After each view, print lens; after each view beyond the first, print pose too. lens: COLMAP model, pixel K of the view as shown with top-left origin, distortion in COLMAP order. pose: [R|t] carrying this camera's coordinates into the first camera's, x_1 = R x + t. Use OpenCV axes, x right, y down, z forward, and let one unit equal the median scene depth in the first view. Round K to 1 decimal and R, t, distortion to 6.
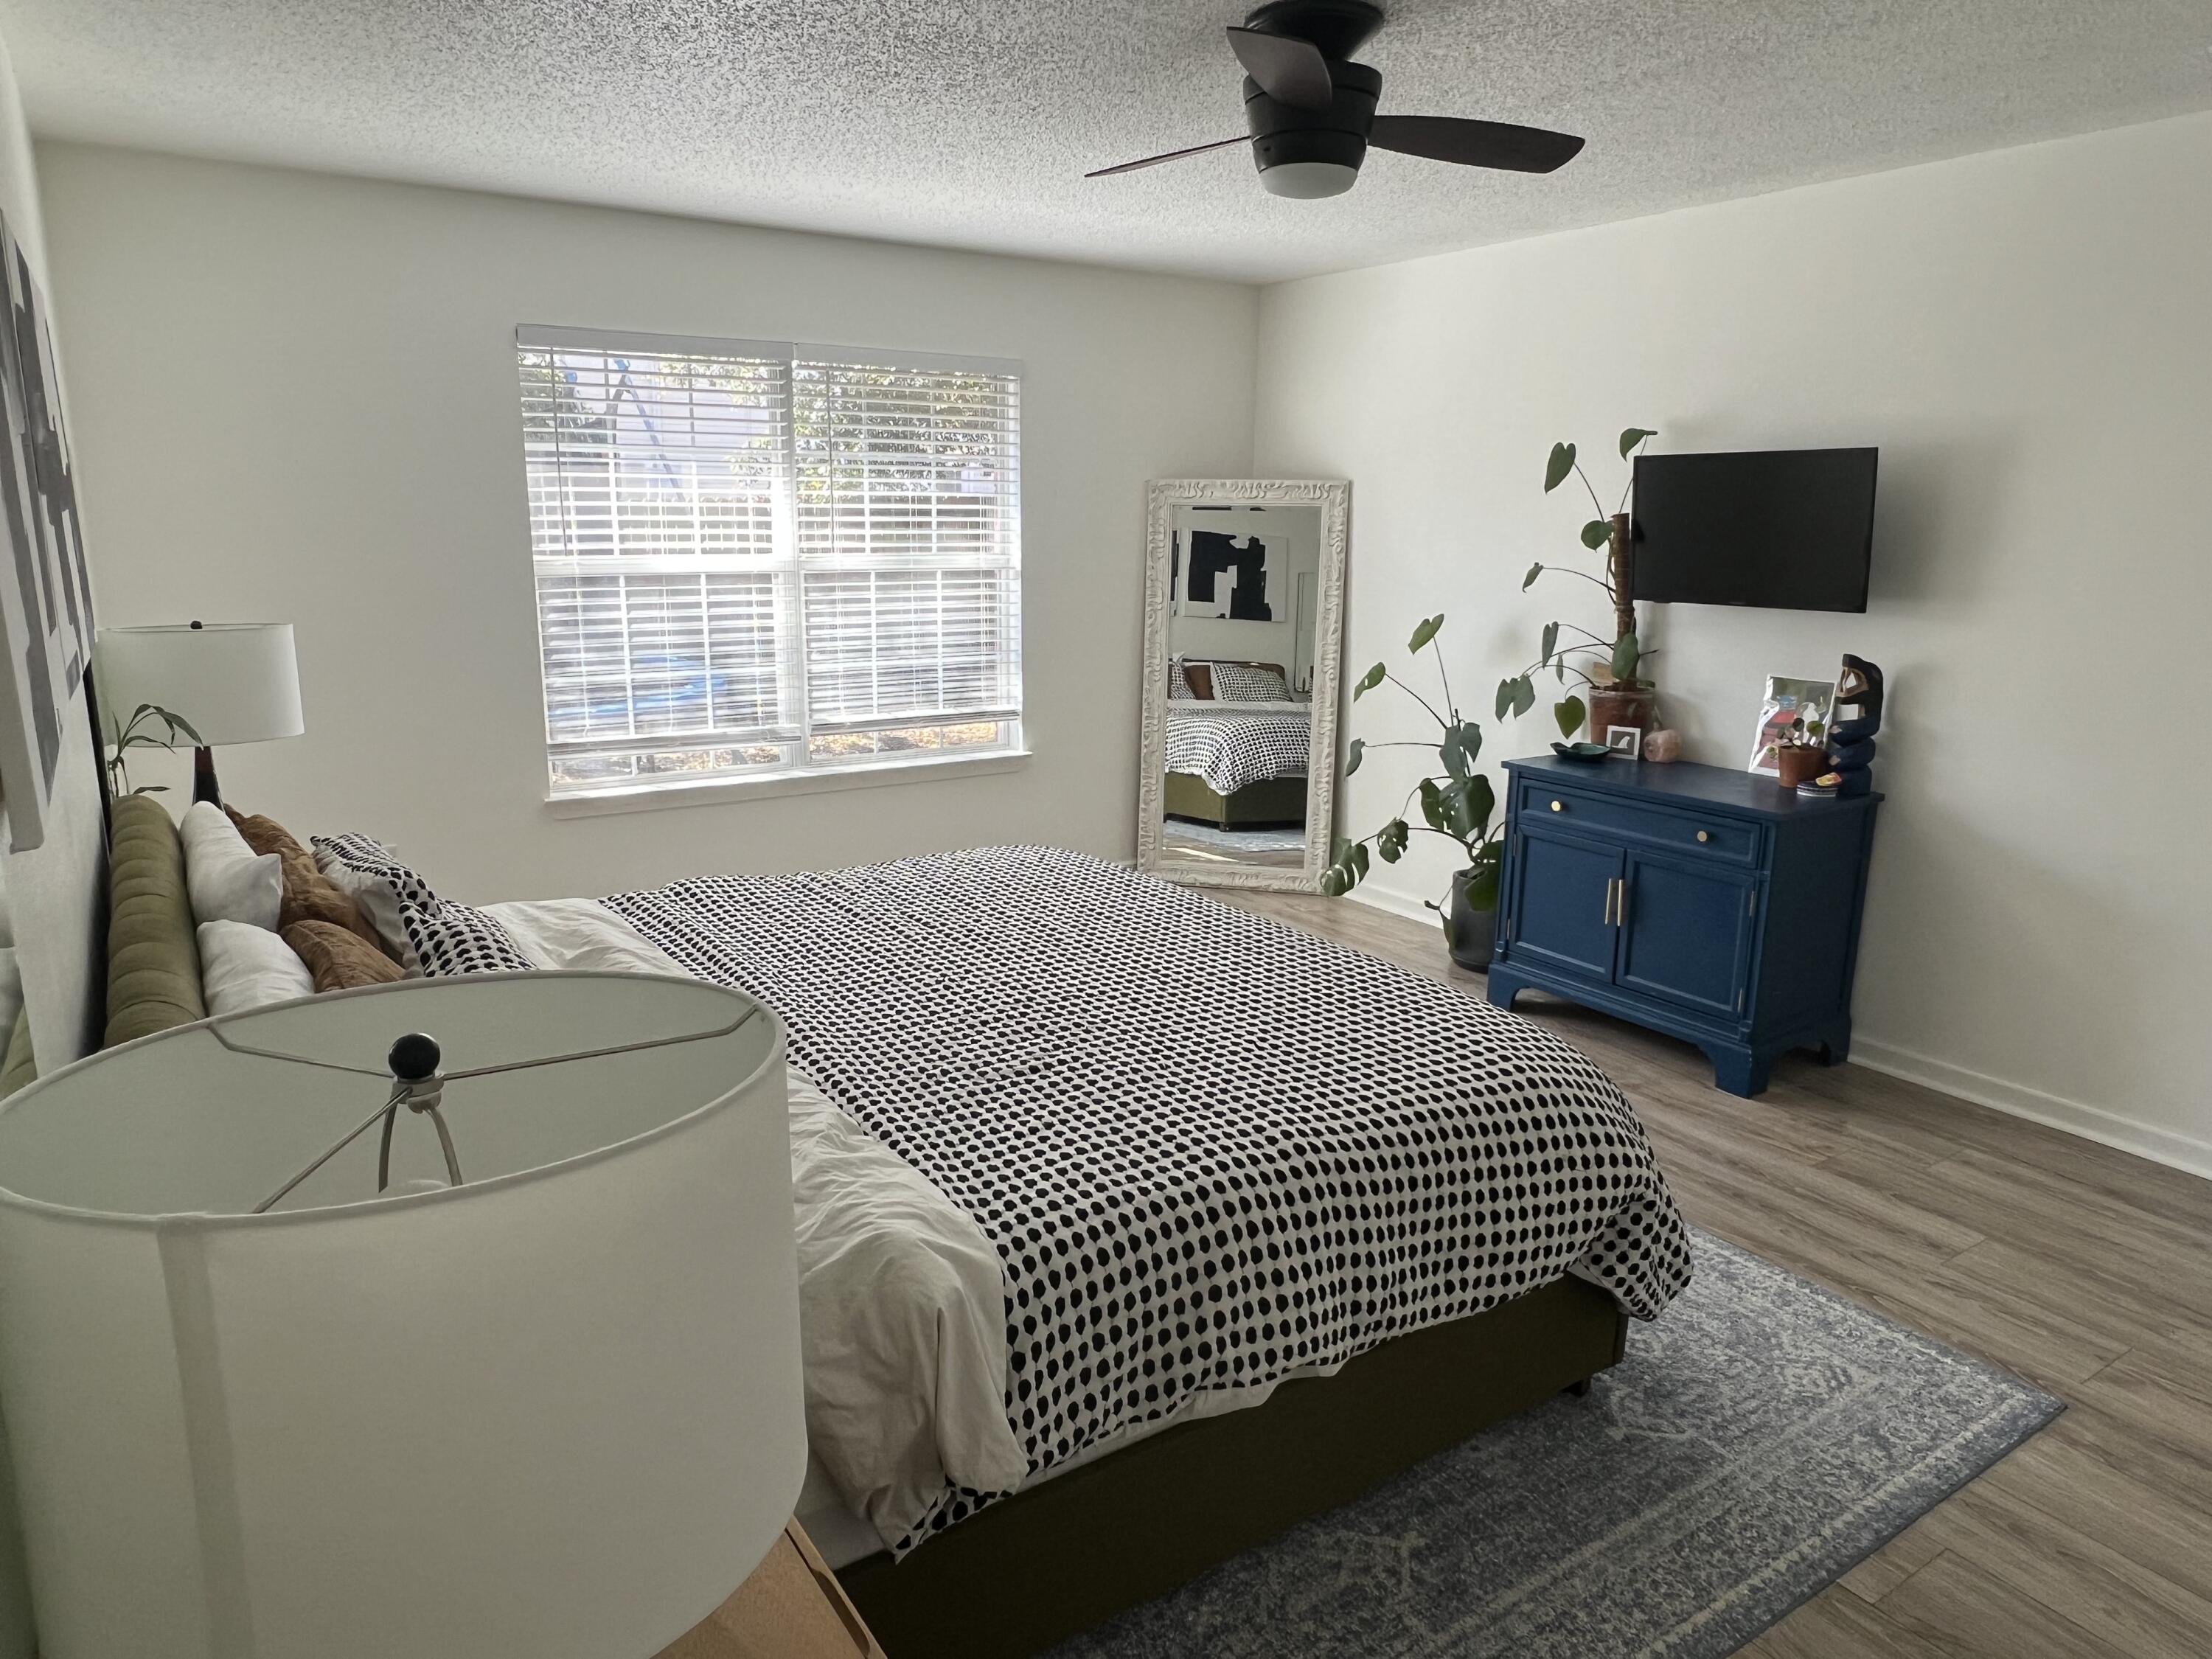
lens RADIAL K [[1435.9, 0, 1090.3], [0, 1435.9, 831.5], [0, 0, 1]] dist [0.001275, 0.001377]
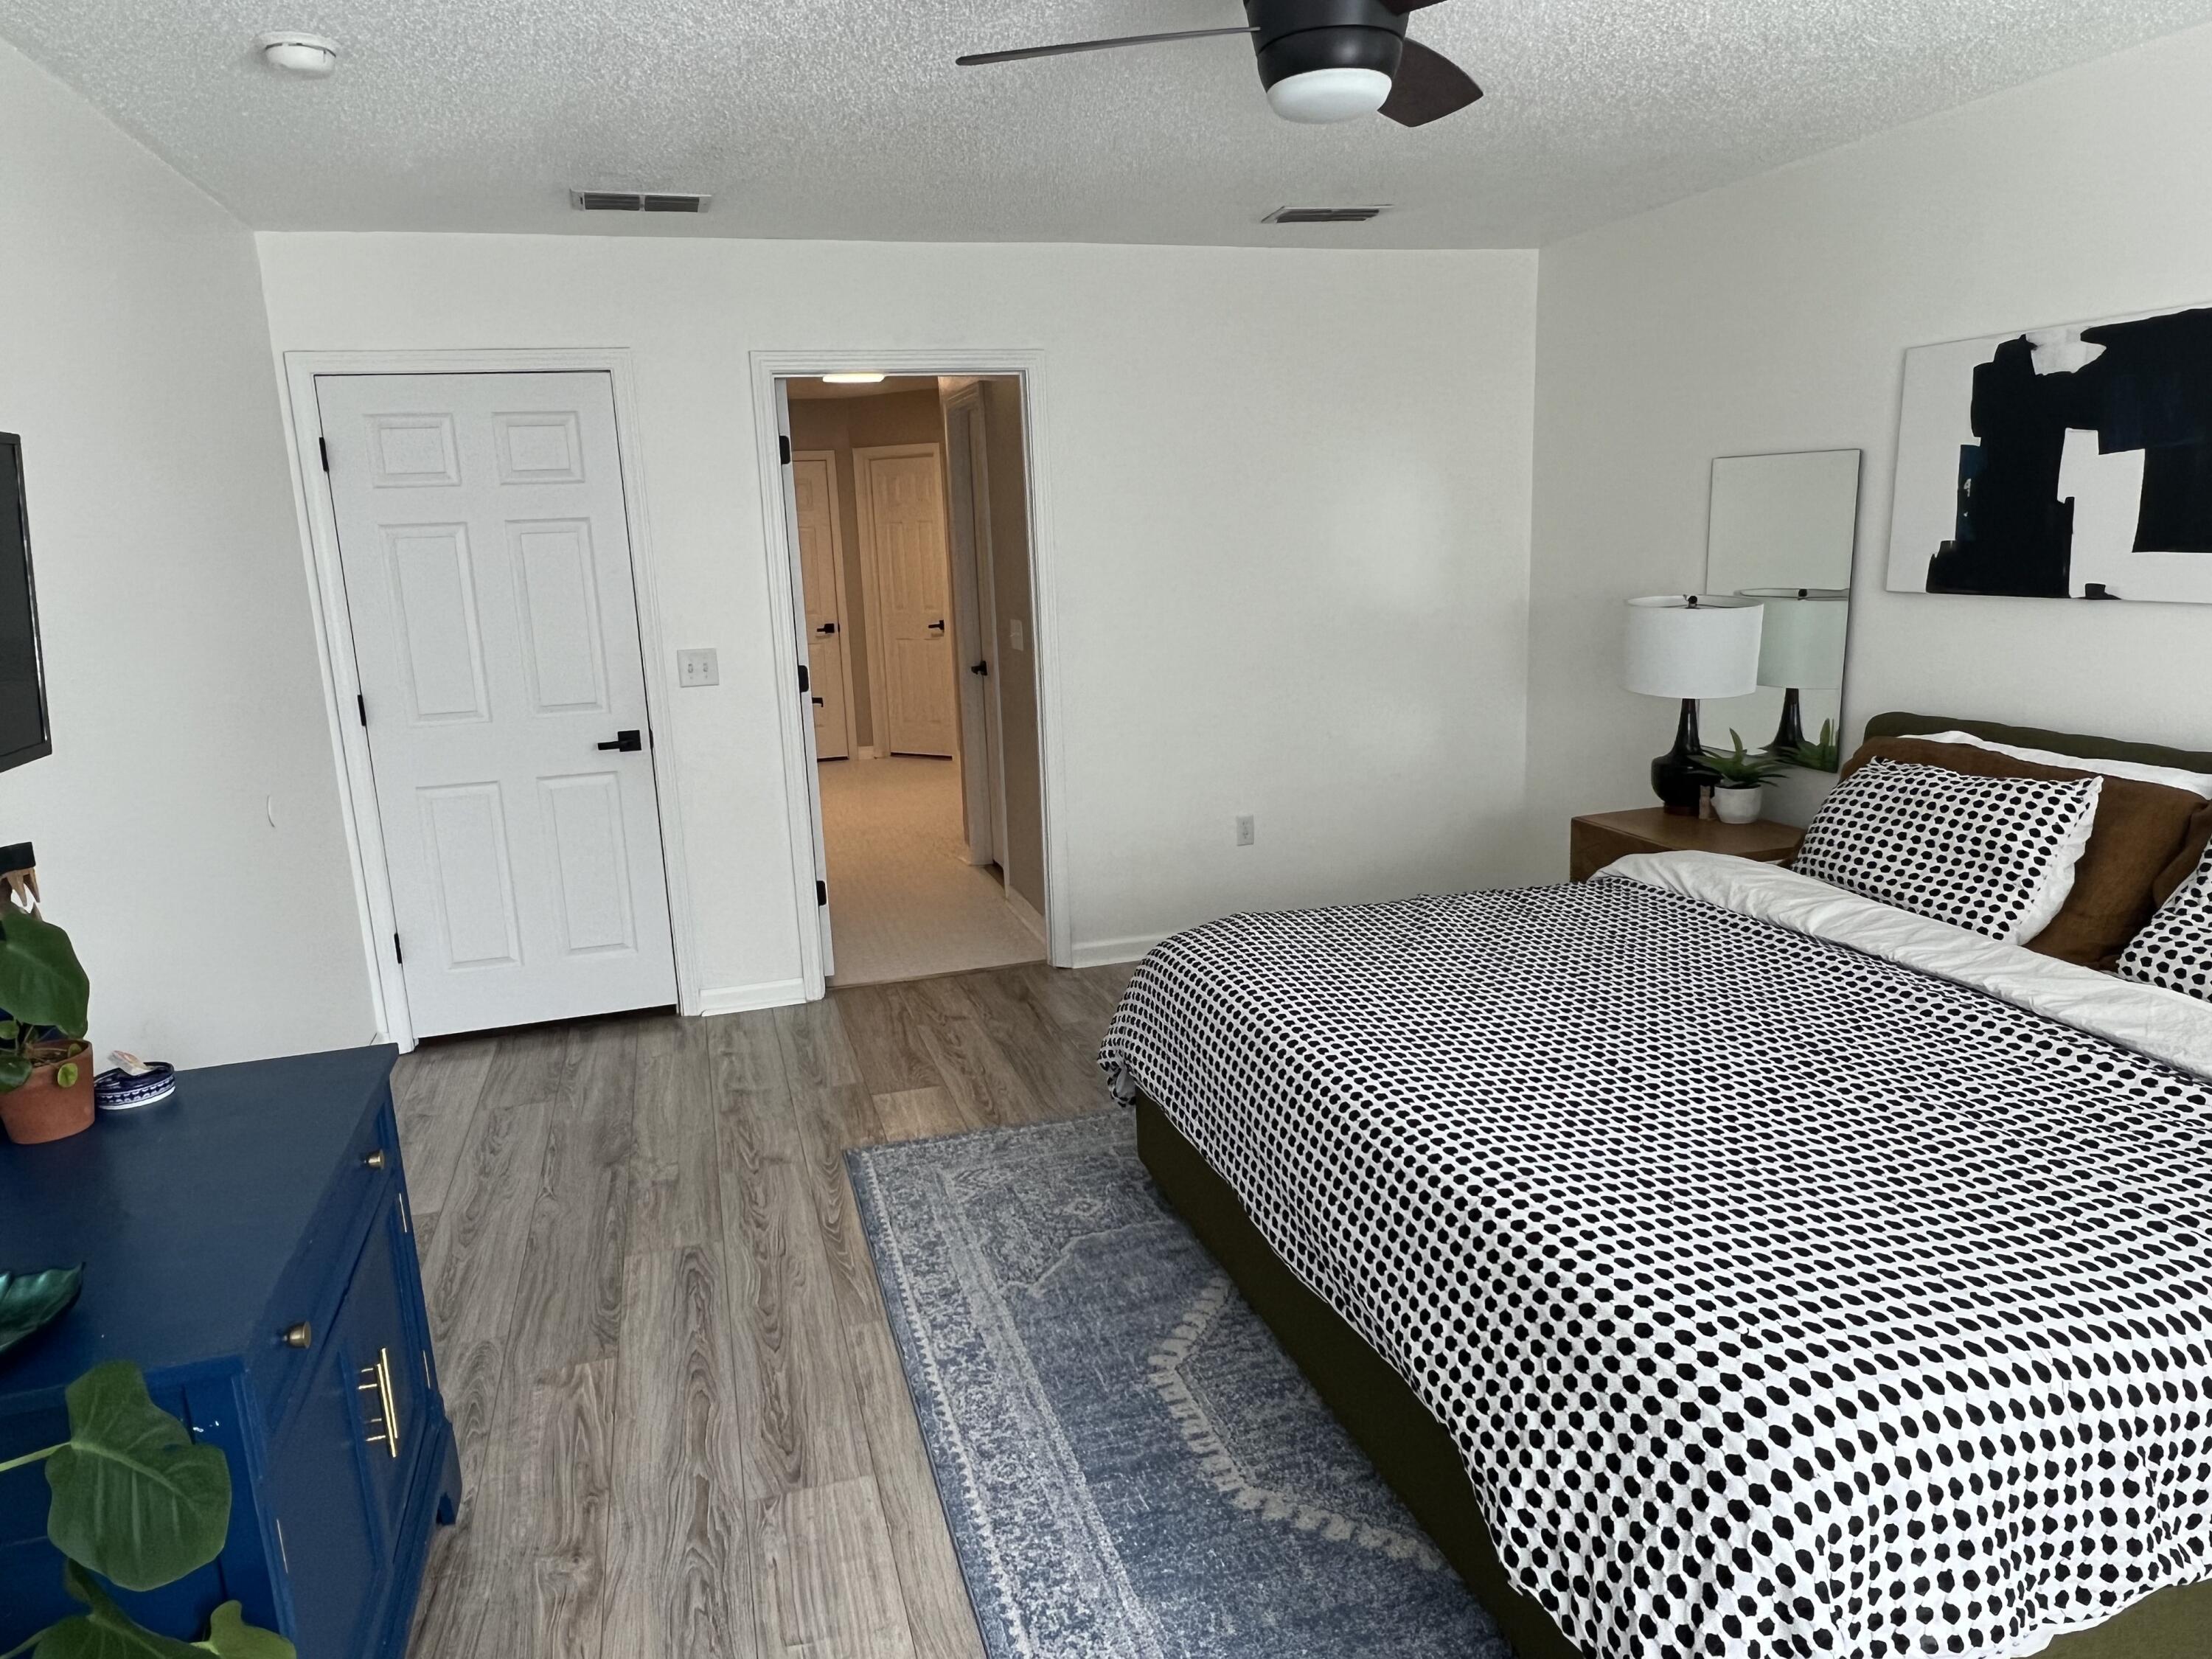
lens RADIAL K [[1395.4, 0, 1097.2], [0, 1395.4, 832.9], [0, 0, 1]] dist [-0.007790, -0.001054]
pose [[-0.956184, -0.034873, 0.290682, 0.021541], [0.094783, 0.902532, 0.420063, -0.249213], [-0.276998, 0.429209, -0.859681, 1.096016]]
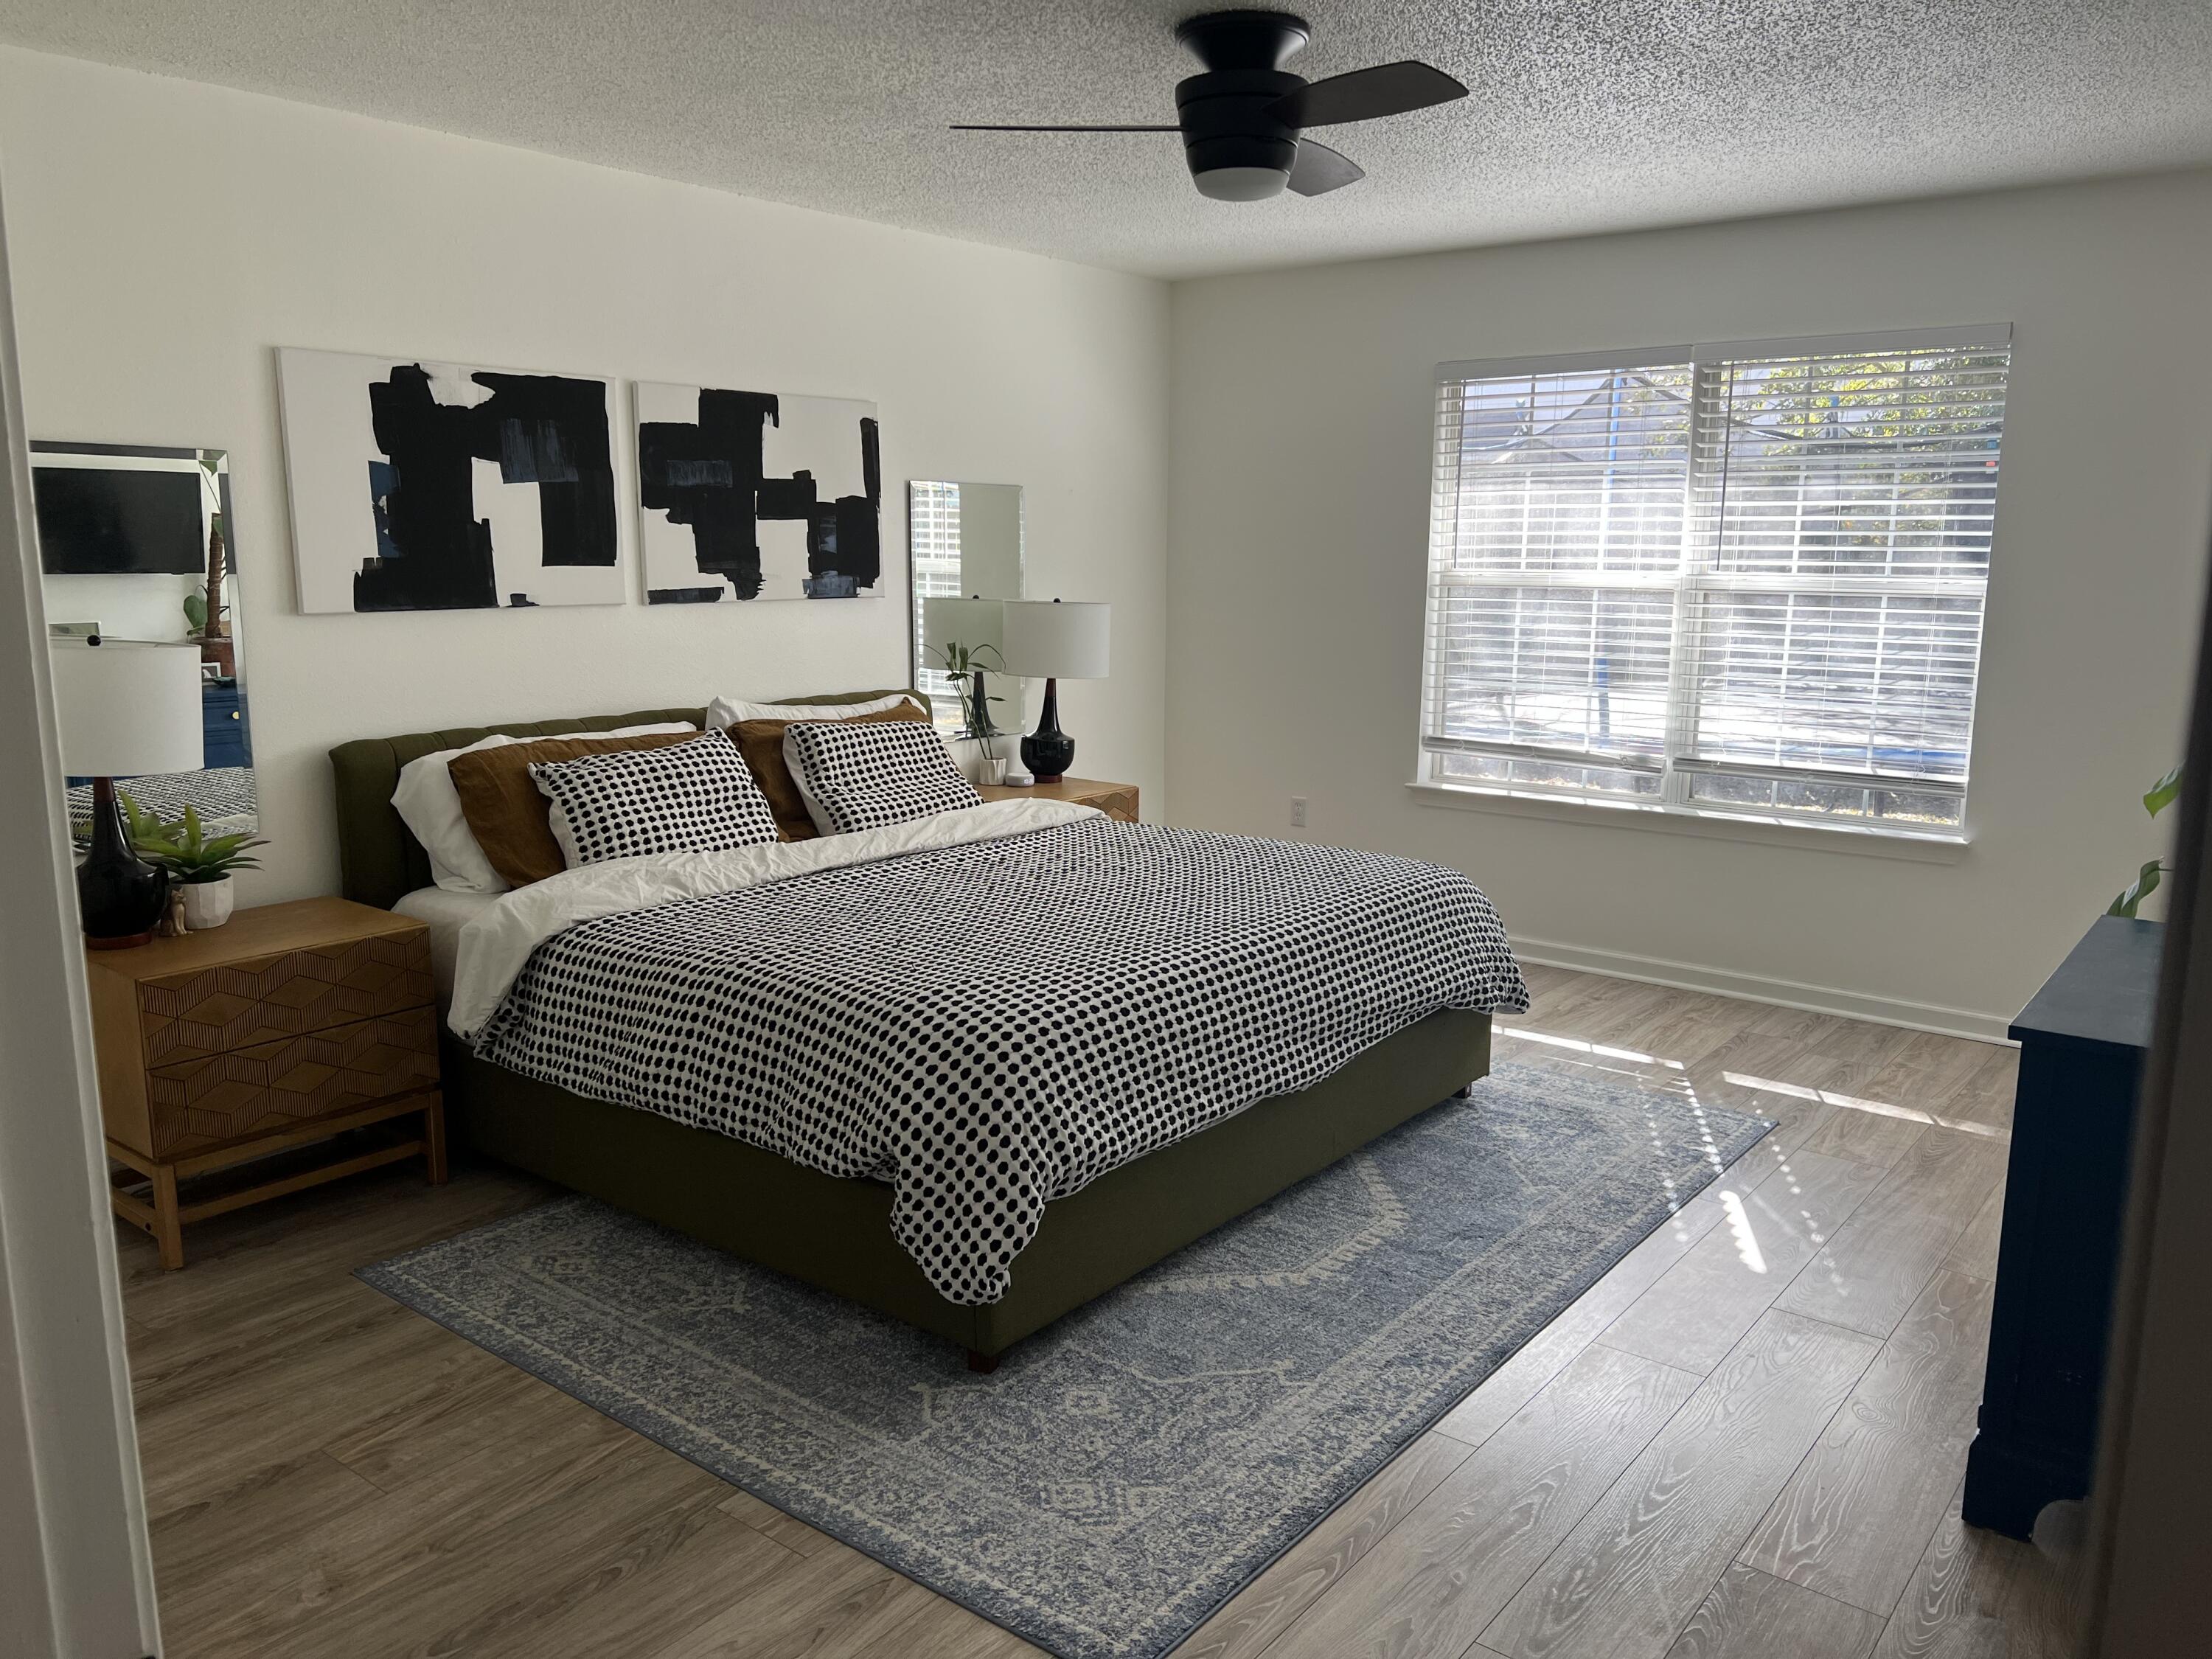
lens RADIAL K [[1690.1, 0, 1099.3], [0, 1690.1, 834.1], [0, 0, 1]] dist [0.027782, -0.003427]
pose [[0.303540, 0.155563, -0.940034, 0.782171], [-0.209448, 0.973345, 0.093444, -0.055979], [0.929513, 0.168524, 0.328031, 0.346893]]
